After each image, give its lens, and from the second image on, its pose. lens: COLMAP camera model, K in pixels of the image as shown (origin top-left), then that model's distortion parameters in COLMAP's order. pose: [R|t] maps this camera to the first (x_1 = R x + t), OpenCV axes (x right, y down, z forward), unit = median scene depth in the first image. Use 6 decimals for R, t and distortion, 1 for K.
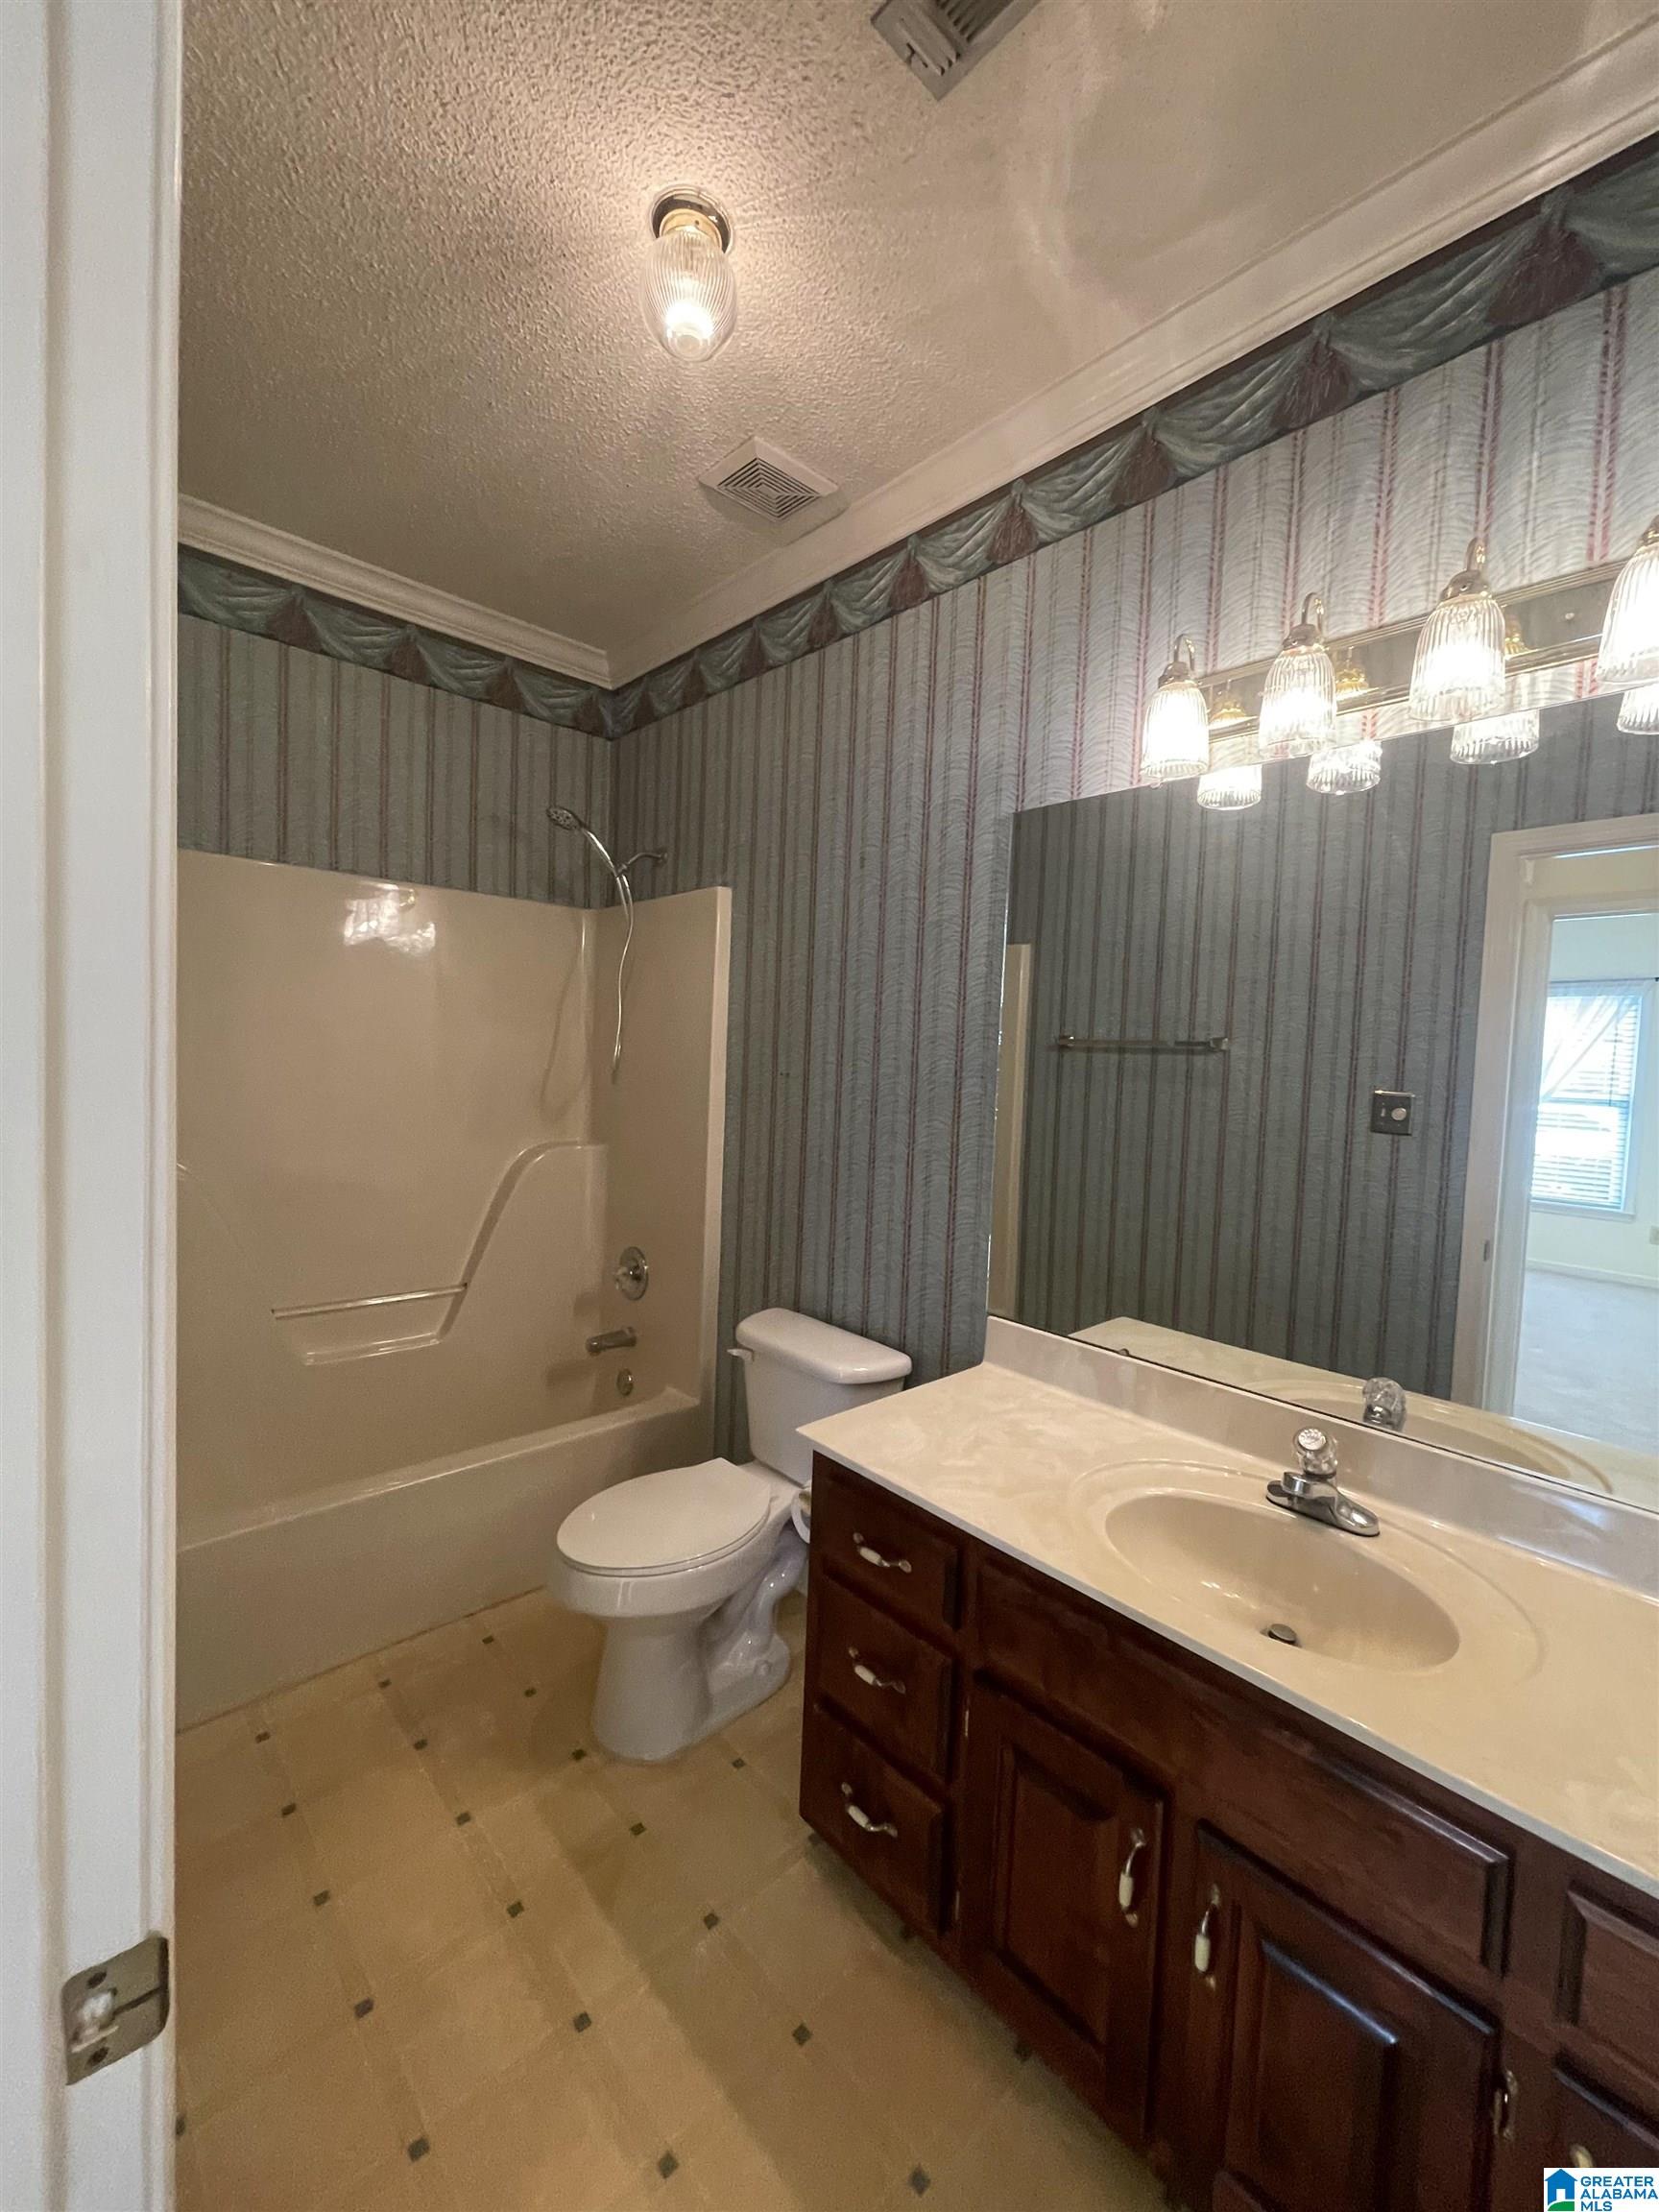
lens RADIAL K [[899.1, 0, 834.7], [0, 899.1, 1106.3], [0, 0, 1]] dist [-0.003873, 0.001599]
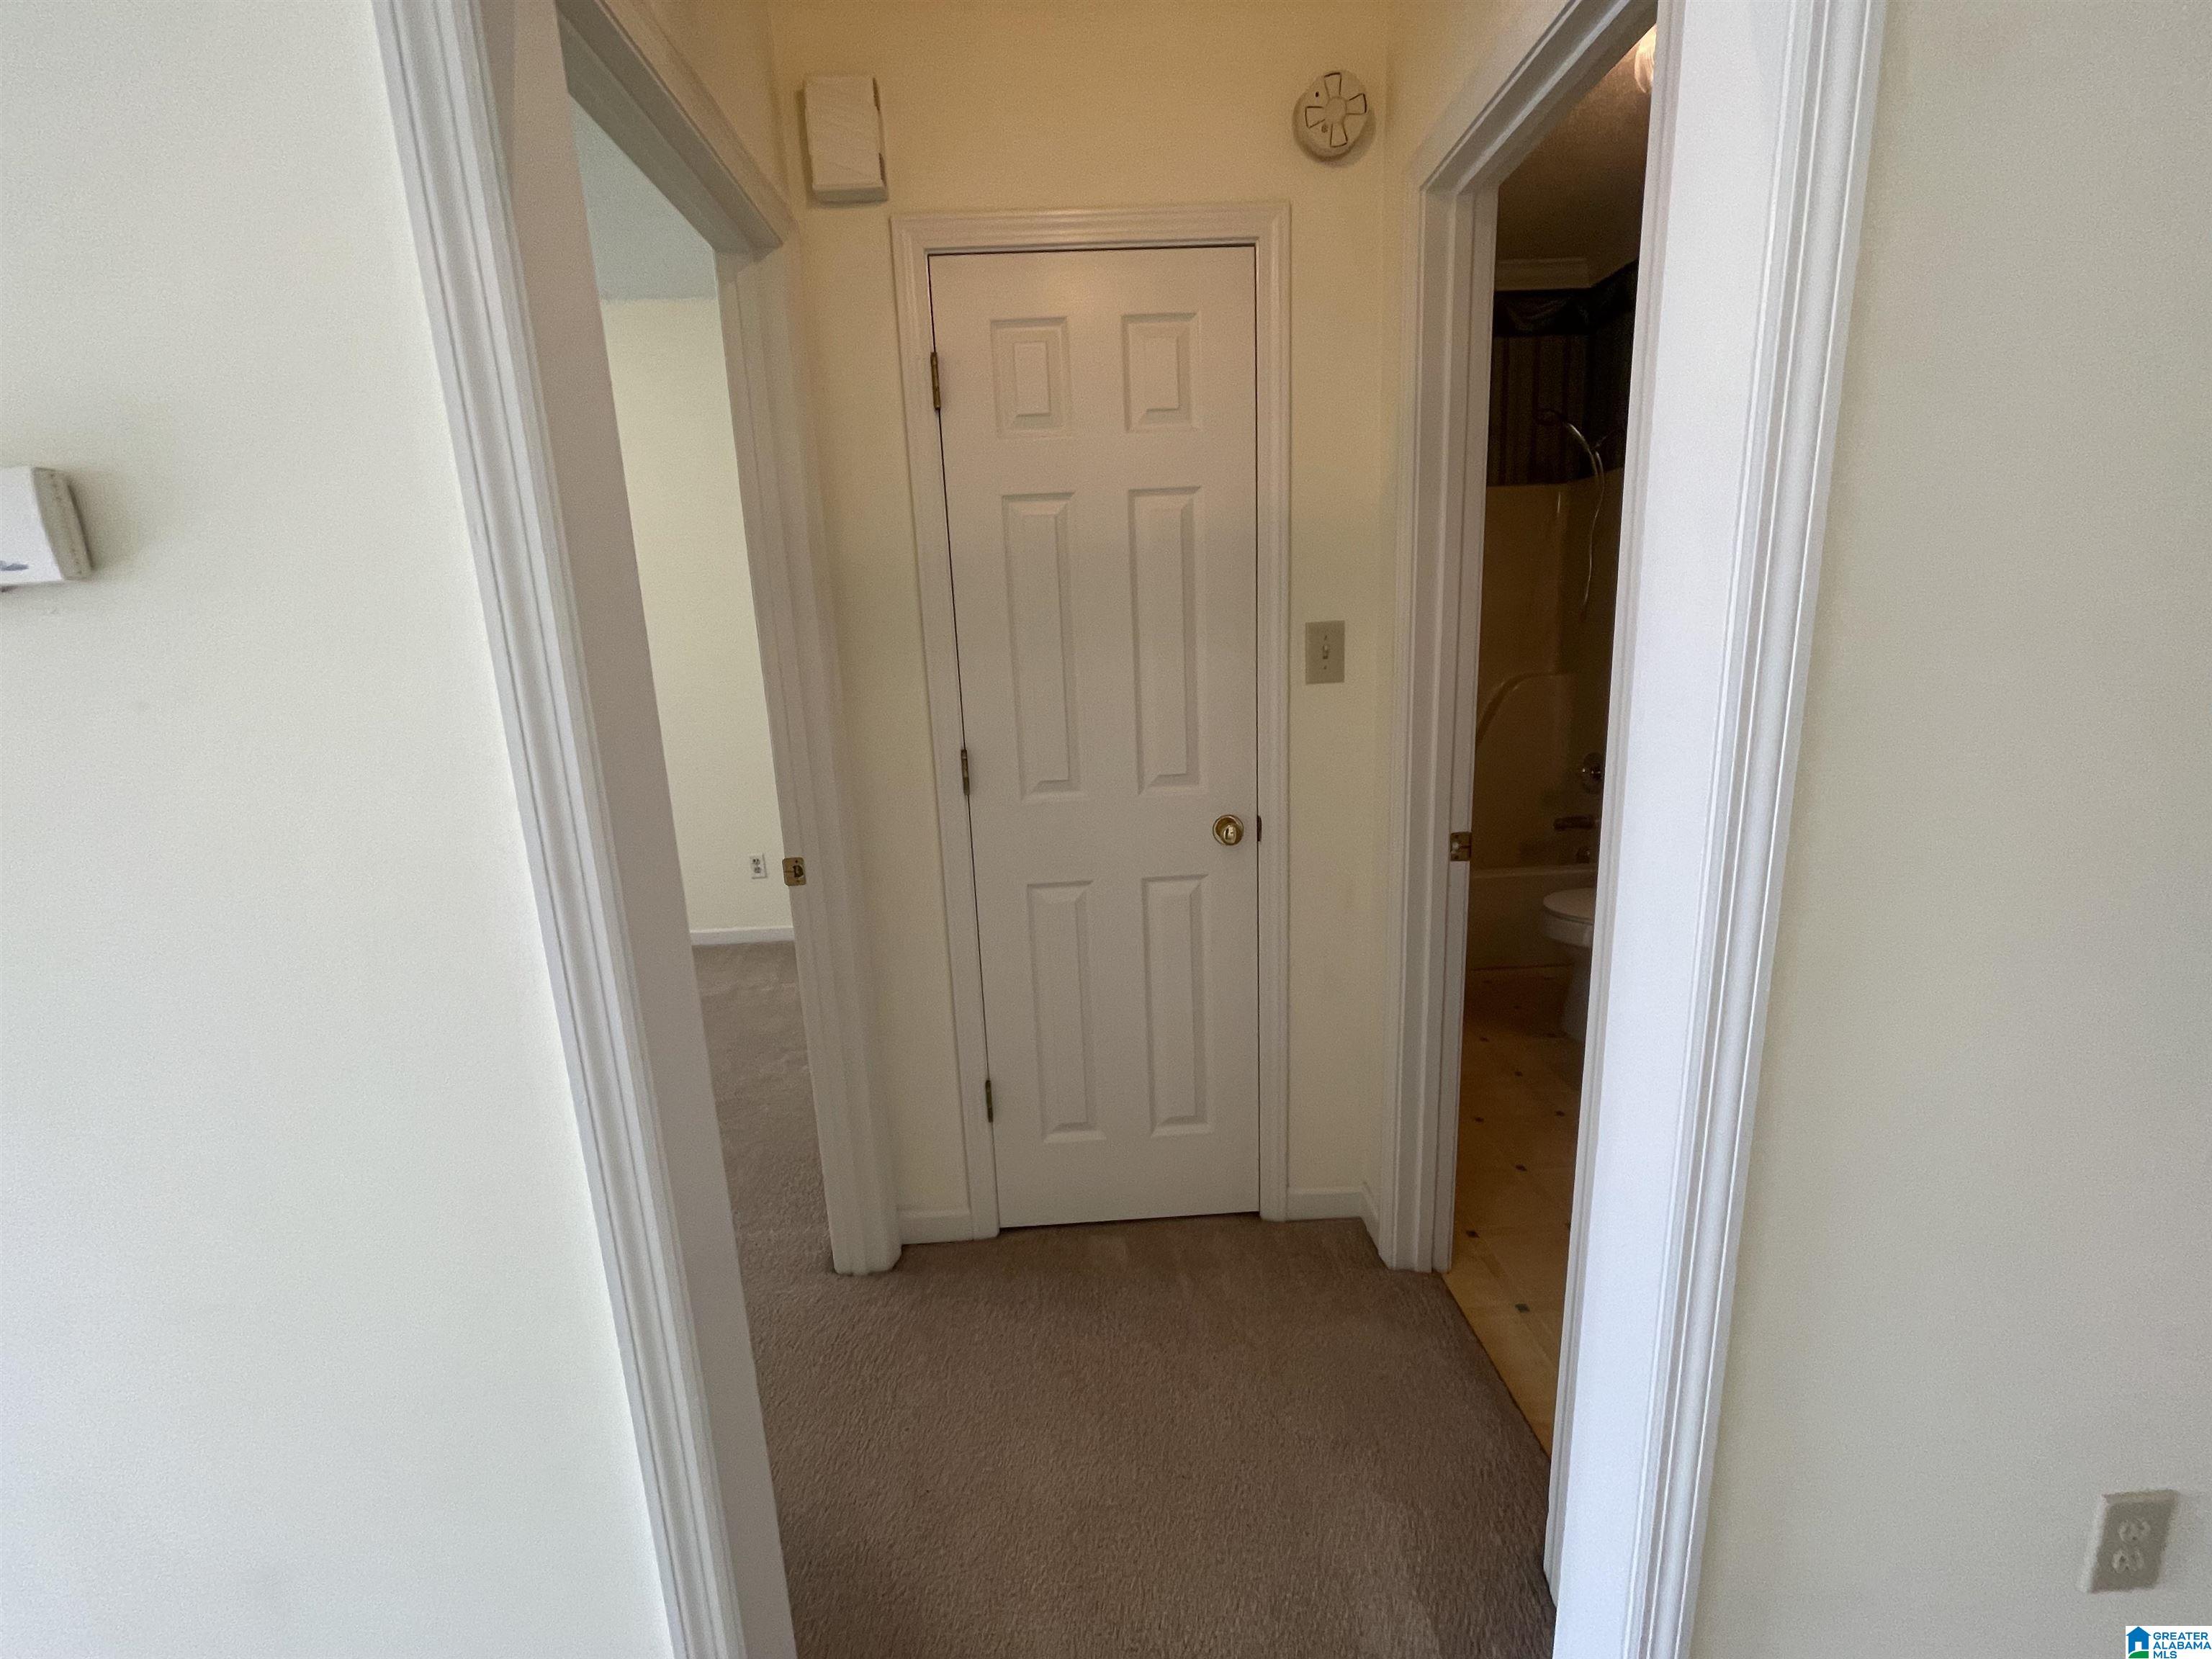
lens RADIAL K [[899.1, 0, 1097.7], [0, 899.1, 826.1], [0, 0, 1]] dist [-0.003873, 0.001599]
pose [[0.755903, 0.061256, -0.651812, 0.084140], [0.047965, 0.987756, 0.148452, 0.037875], [0.652924, -0.143479, 0.743709, -0.443226]]
